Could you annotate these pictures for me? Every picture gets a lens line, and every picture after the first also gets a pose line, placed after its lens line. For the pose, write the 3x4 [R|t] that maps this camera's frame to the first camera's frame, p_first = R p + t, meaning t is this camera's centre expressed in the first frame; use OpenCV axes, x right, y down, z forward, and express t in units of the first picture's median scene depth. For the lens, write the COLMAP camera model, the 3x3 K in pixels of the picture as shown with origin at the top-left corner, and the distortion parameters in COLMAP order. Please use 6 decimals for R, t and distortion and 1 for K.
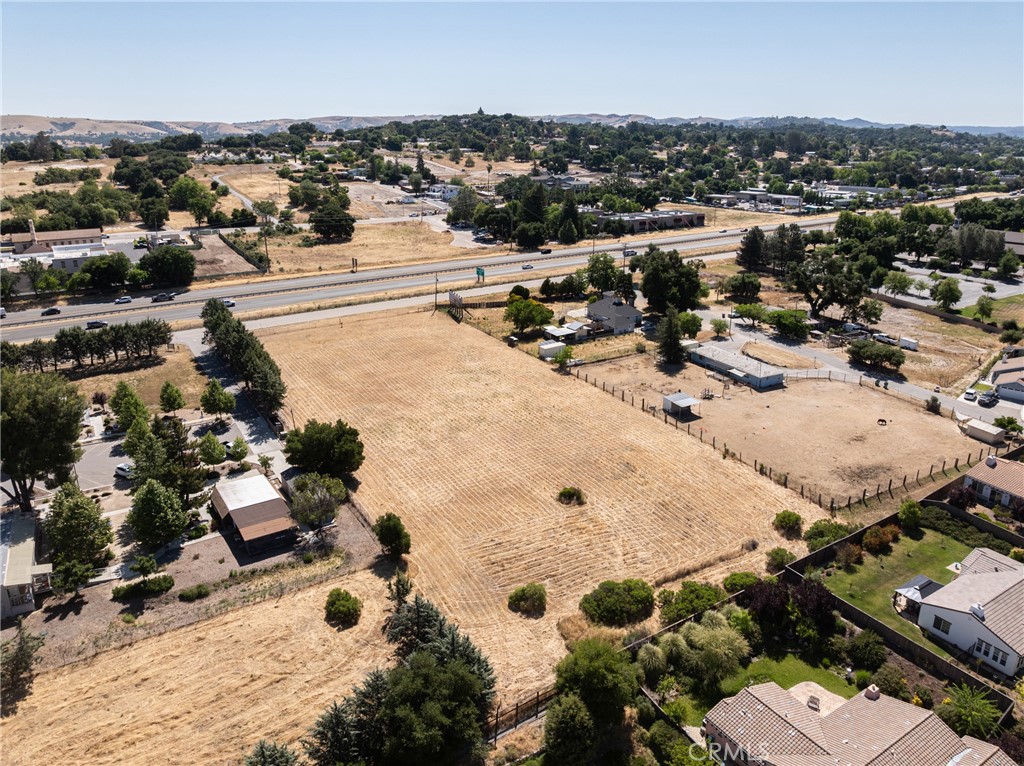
lens RADIAL K [[721.9, 0, 518.2], [0, 721.9, 380.9], [0, 0, 1]] dist [-0.042298, 0.011584]
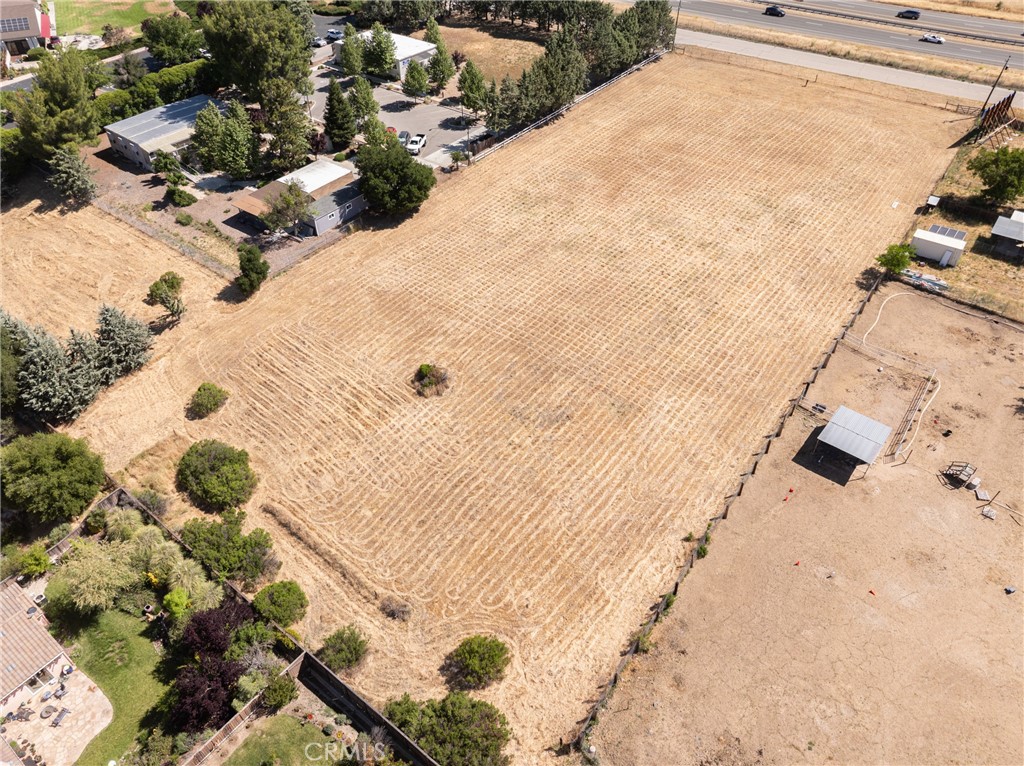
lens RADIAL K [[721.9, 0, 514.8], [0, 721.9, 376.0], [0, 0, 1]] dist [-0.042298, 0.011584]
pose [[0.346786, 0.619712, -0.704057, 0.517050], [-0.305259, 0.784342, 0.540022, -0.218551], [0.886880, 0.027648, 0.461171, 0.629682]]
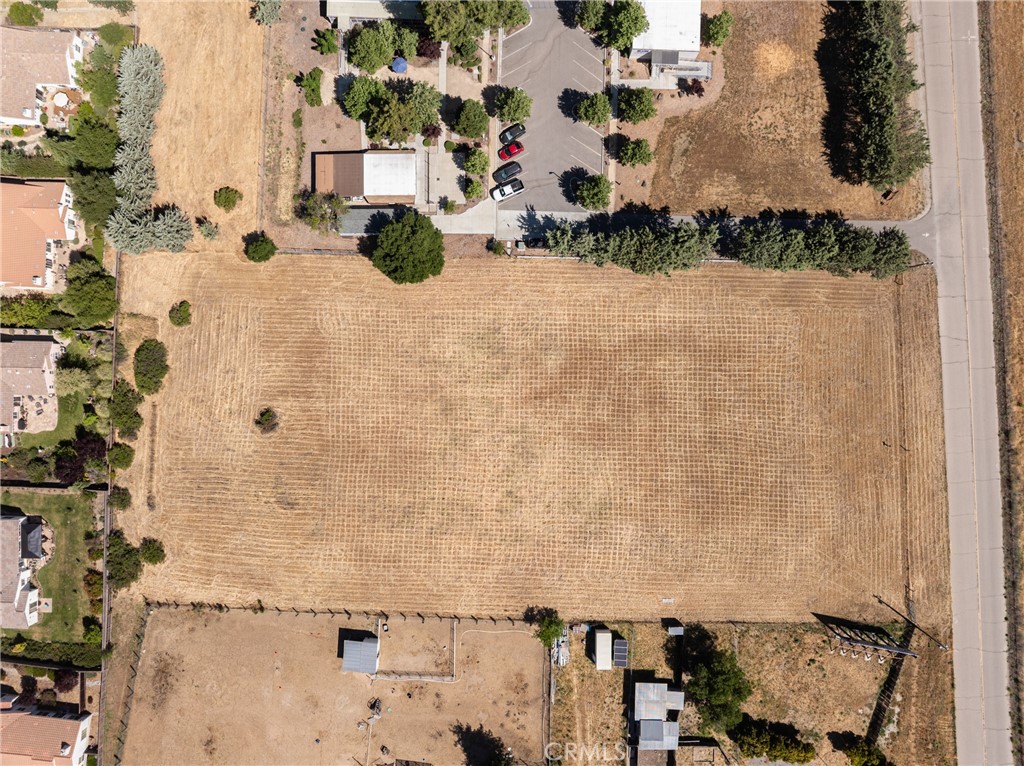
lens RADIAL K [[721.9, 0, 515.0], [0, 721.9, 373.2], [0, 0, 1]] dist [-0.042298, 0.011584]
pose [[-0.552992, 0.833186, -0.001087, -0.175423], [-0.275567, -0.181665, 0.943960, -0.862057], [0.786296, 0.522302, 0.330058, 0.756969]]
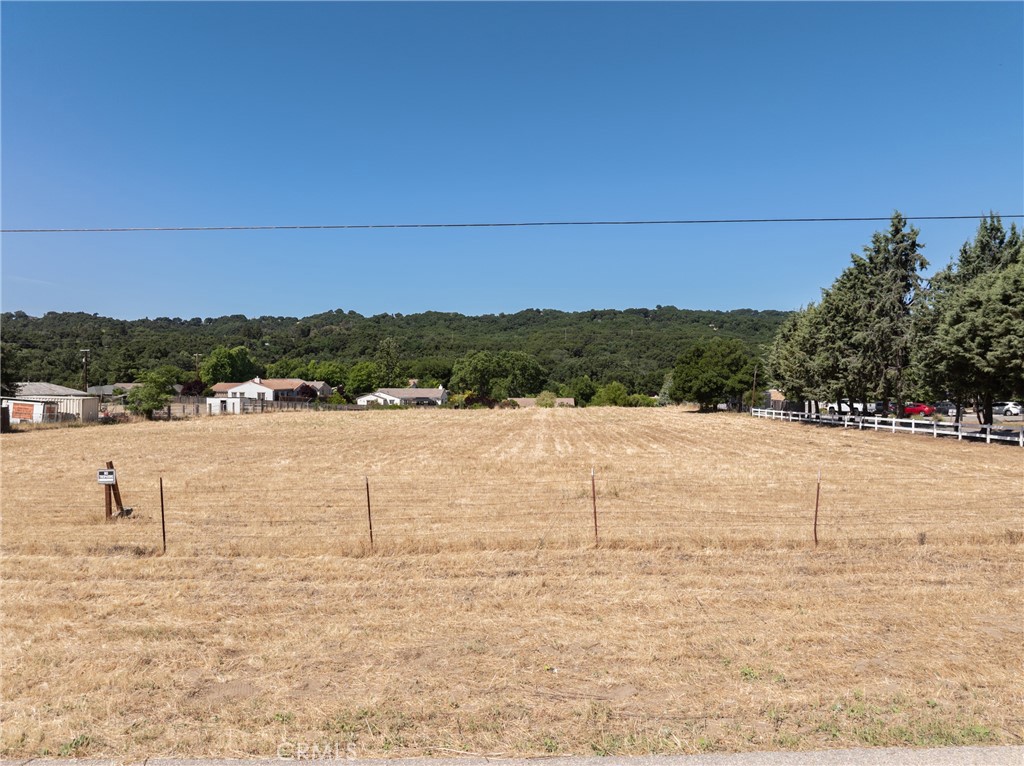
lens RADIAL K [[721.9, 0, 516.2], [0, 721.9, 382.7], [0, 0, 1]] dist [-0.042298, 0.011584]
pose [[-0.816943, -0.004763, 0.576699, -0.493659], [0.188363, 0.942923, 0.274620, -0.154779], [-0.545091, 0.332977, -0.769417, 1.561354]]
